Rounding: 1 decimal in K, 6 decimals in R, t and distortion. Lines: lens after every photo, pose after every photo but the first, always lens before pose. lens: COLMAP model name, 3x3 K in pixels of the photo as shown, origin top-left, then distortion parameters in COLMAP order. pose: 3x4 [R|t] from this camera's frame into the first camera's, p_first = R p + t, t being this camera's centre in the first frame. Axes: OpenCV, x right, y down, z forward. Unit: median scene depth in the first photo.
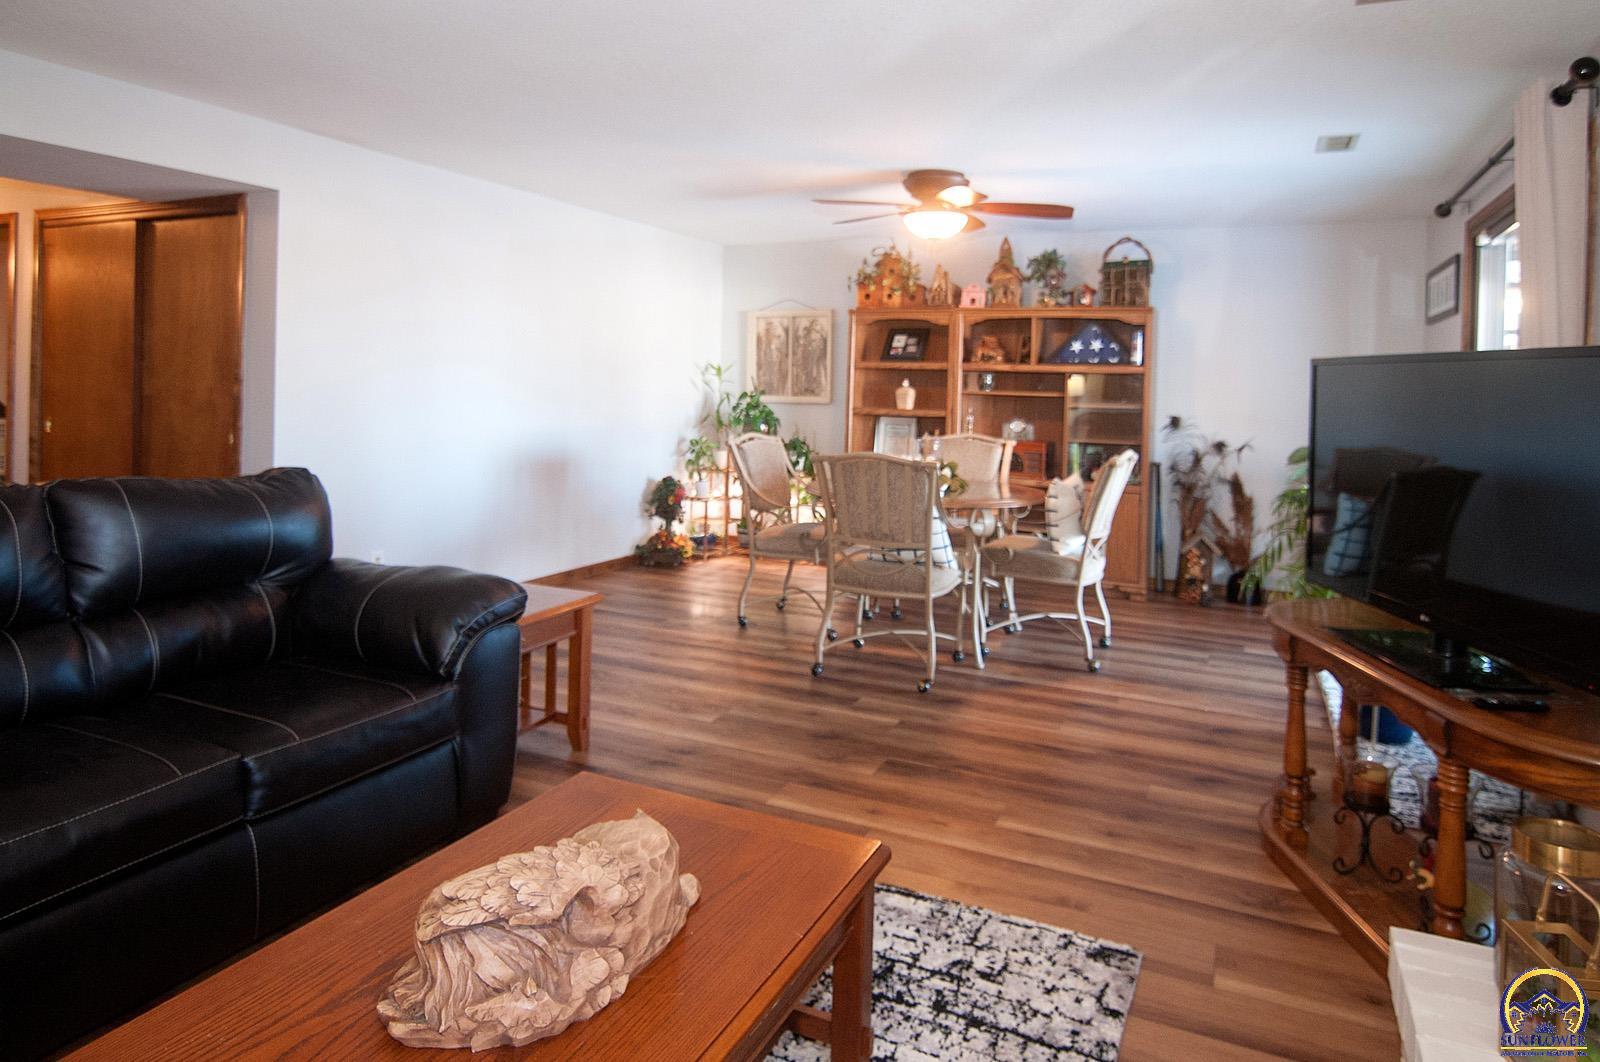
lens RADIAL K [[968.6, 0, 800.7], [0, 968.6, 530.8], [0, 0, 1]] dist [-0.000949, -0.000582]
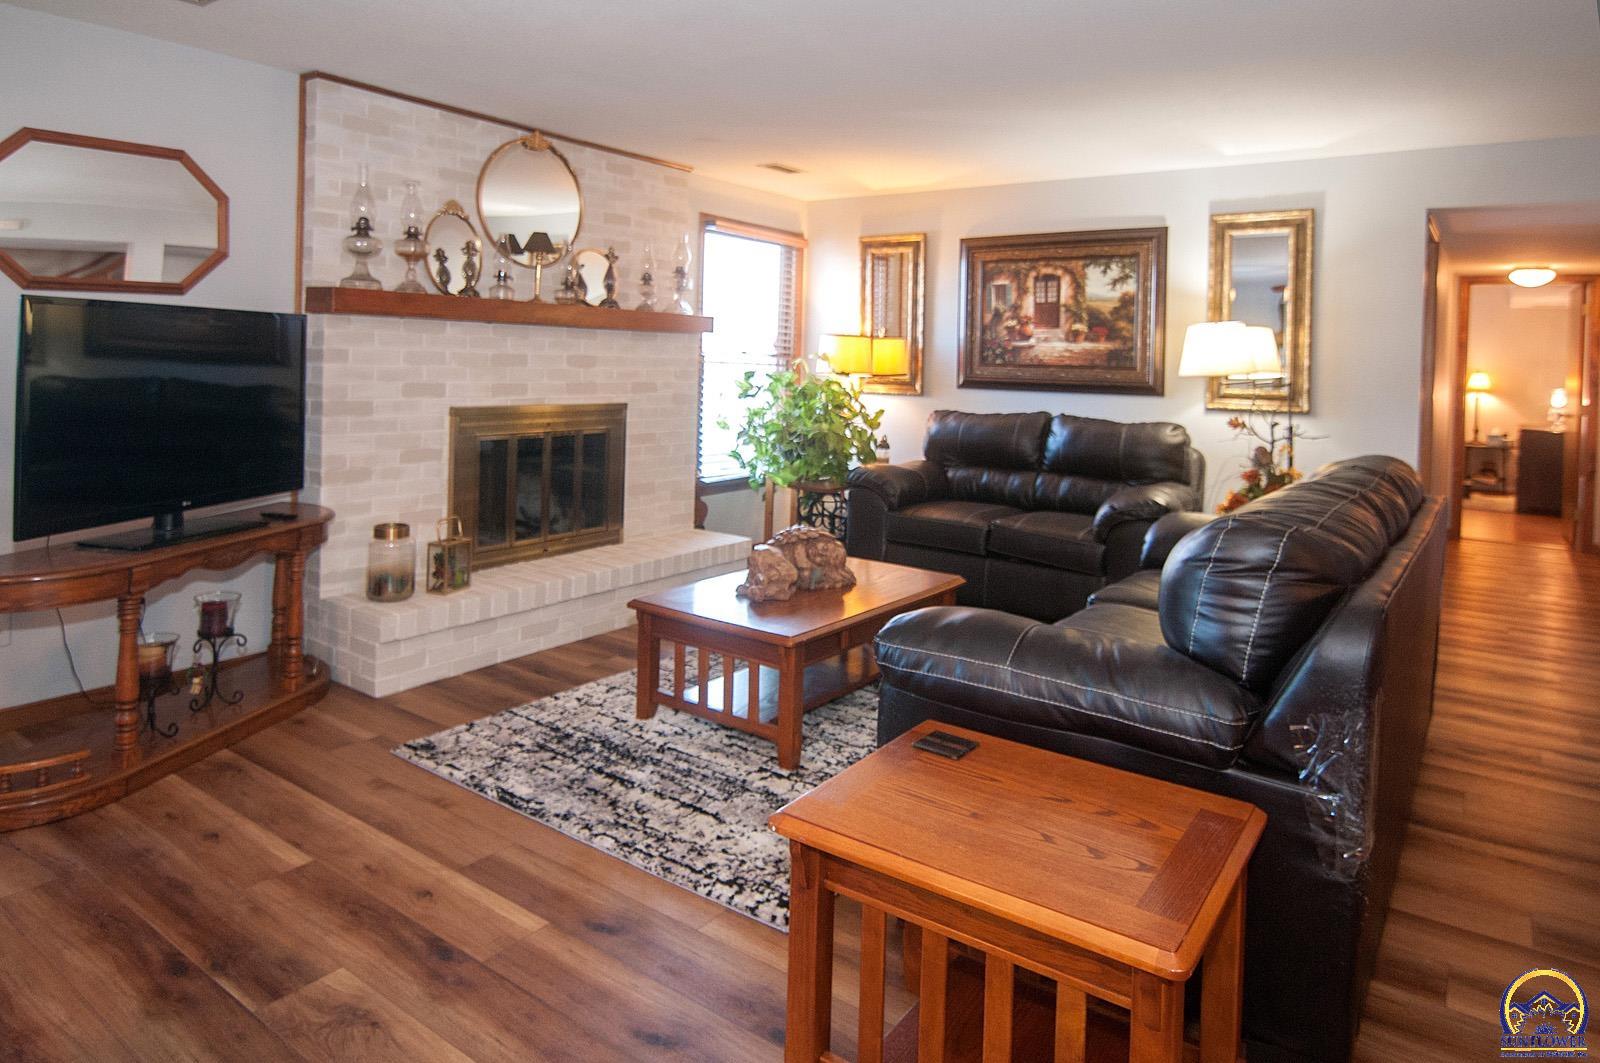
lens RADIAL K [[968.6, 0, 800.7], [0, 968.6, 531.3], [0, 0, 1]] dist [-0.000949, -0.000582]
pose [[-0.981402, -0.079781, 0.174599, -0.338157], [-0.019355, 0.946035, 0.323485, -0.247130], [-0.190985, 0.314090, -0.929985, 1.592885]]
